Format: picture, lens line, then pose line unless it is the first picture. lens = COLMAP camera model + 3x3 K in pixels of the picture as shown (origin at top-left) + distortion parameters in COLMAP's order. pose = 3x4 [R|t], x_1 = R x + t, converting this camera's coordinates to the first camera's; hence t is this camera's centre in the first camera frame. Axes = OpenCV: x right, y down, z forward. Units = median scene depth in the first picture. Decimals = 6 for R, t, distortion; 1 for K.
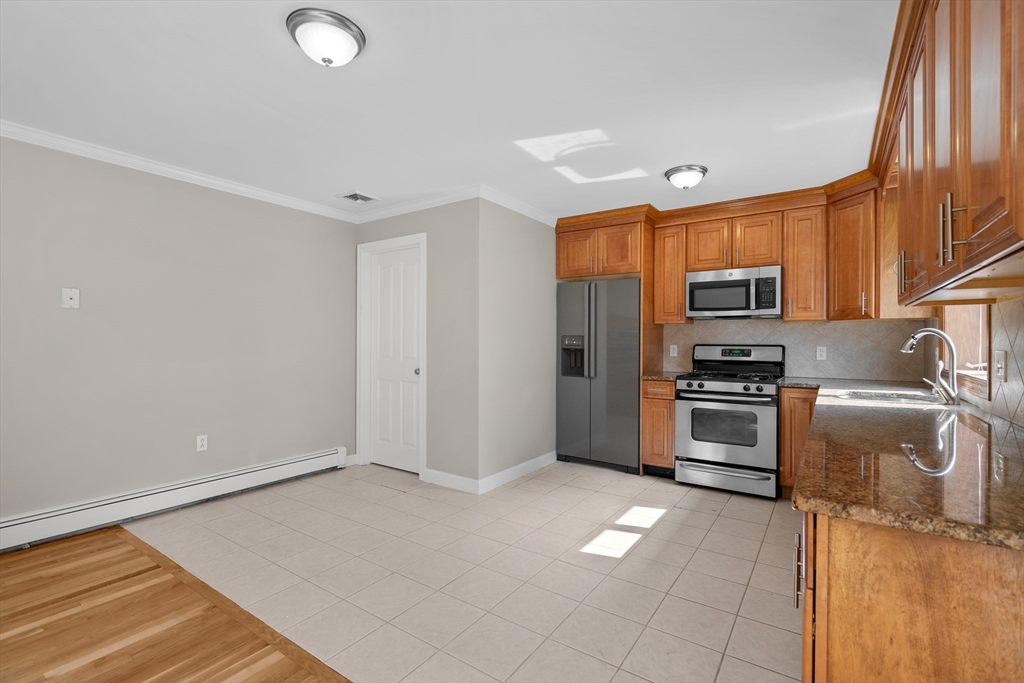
lens RADIAL K [[464.4, 0, 514.6], [0, 464.4, 344.1], [0, 0, 1]] dist [-0.003059, 0.000086]
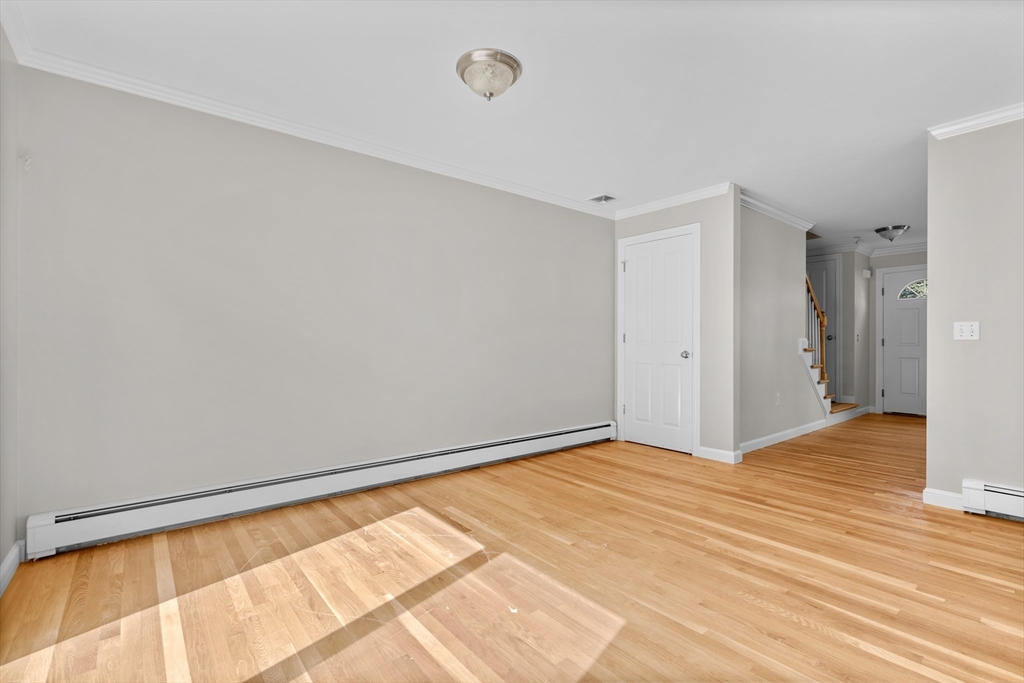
lens RADIAL K [[464.4, 0, 514.6], [0, 464.4, 344.1], [0, 0, 1]] dist [-0.003059, 0.000086]
pose [[-0.275868, 0.000300, -0.961196, 0.125722], [-0.013388, 0.999902, 0.004154, 0.045677], [0.961102, 0.014014, -0.275836, 0.116550]]
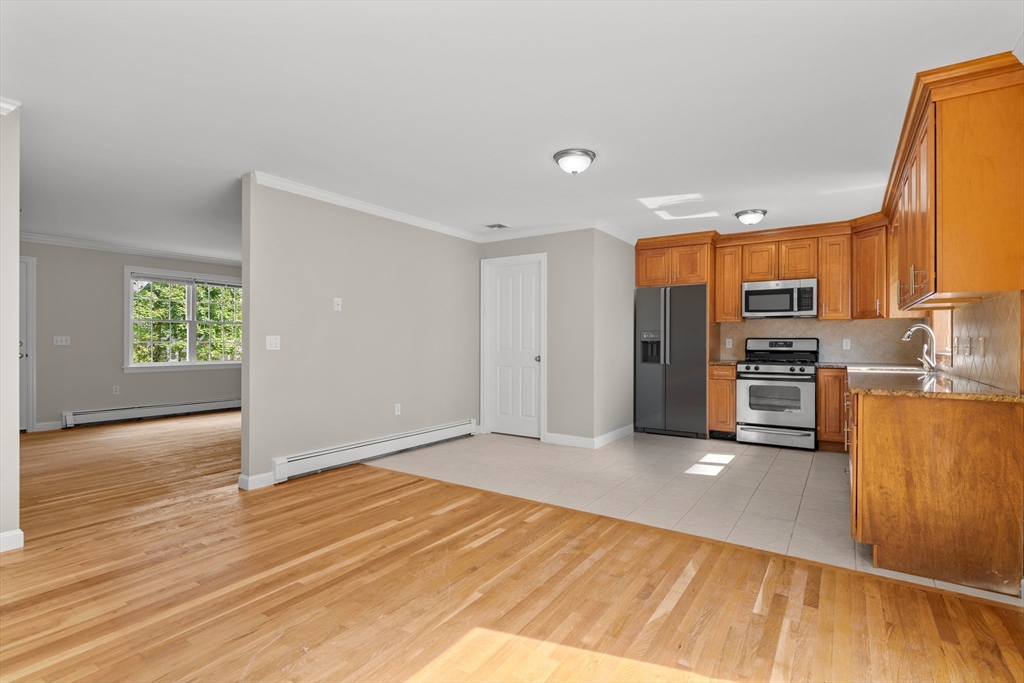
lens RADIAL K [[497.2, 0, 513.0], [0, 497.2, 343.6], [0, 0, 1]] dist [0.000360, -0.000062]
pose [[0.999957, -0.000798, 0.009264, -0.316372], [0.000817, 0.999998, -0.002013, 0.020986], [-0.009263, 0.002020, 0.999955, -0.427596]]
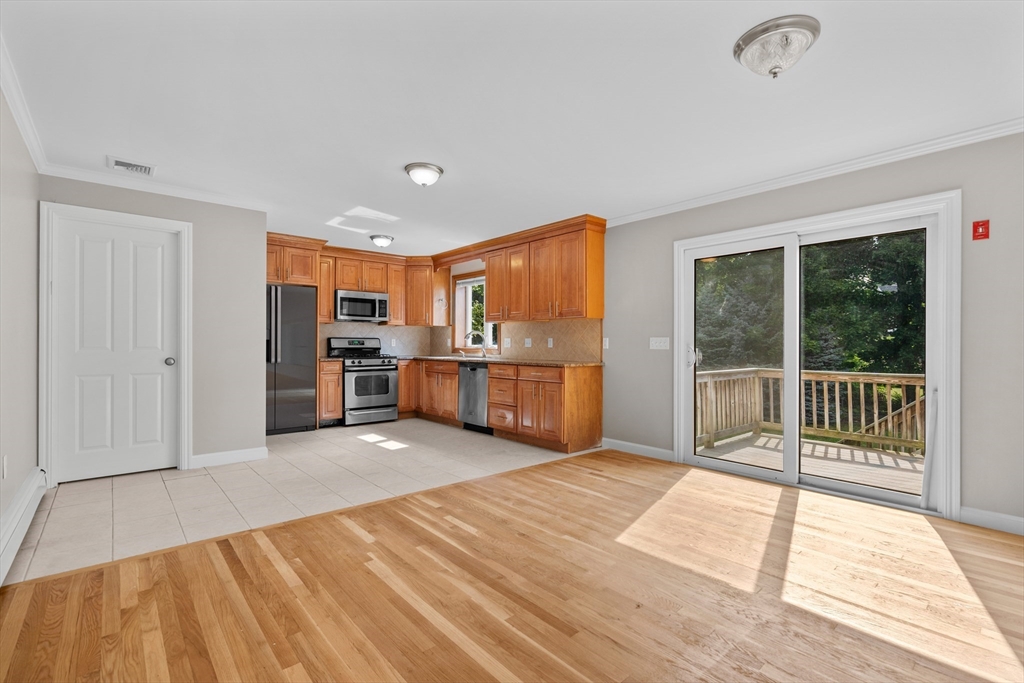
lens RADIAL K [[464.4, 0, 514.6], [0, 464.4, 344.1], [0, 0, 1]] dist [-0.003059, 0.000086]
pose [[0.250197, -0.001251, 0.968194, -1.054681], [0.004538, 0.999990, 0.000119, 0.028451], [-0.968184, 0.004364, 0.250201, 0.069028]]
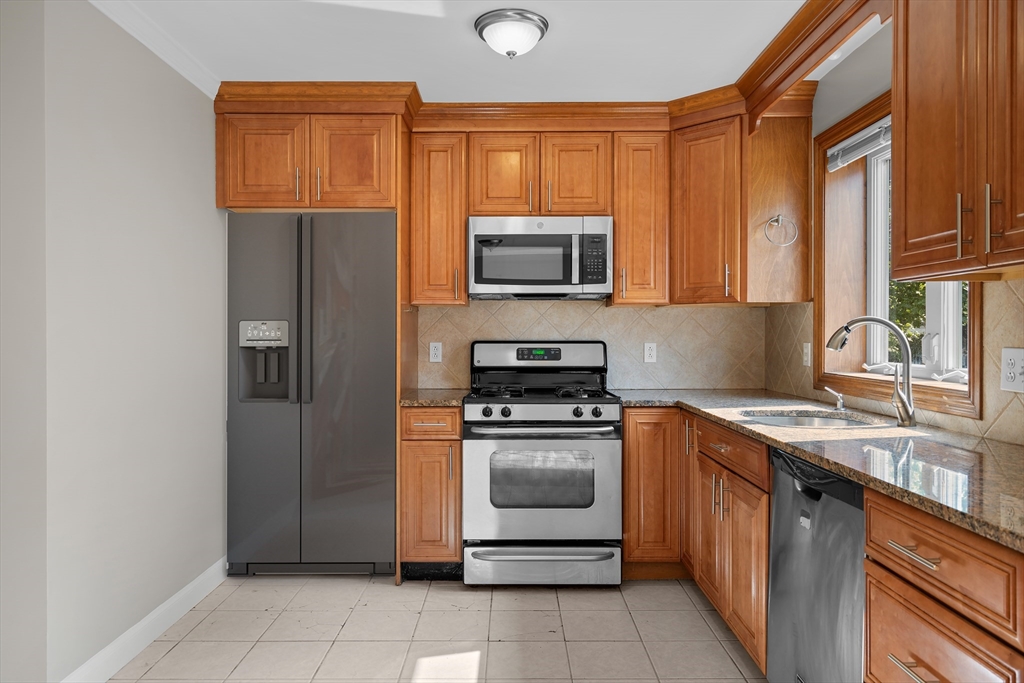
lens RADIAL K [[695.9, 0, 512.0], [0, 695.9, 341.5], [0, 0, 1]] dist [0.003673, 0.002092]
pose [[0.826308, -0.008239, 0.563158, -0.081925], [0.006264, 0.999966, 0.005439, -0.003553], [-0.563183, -0.000967, 0.826332, 0.283541]]
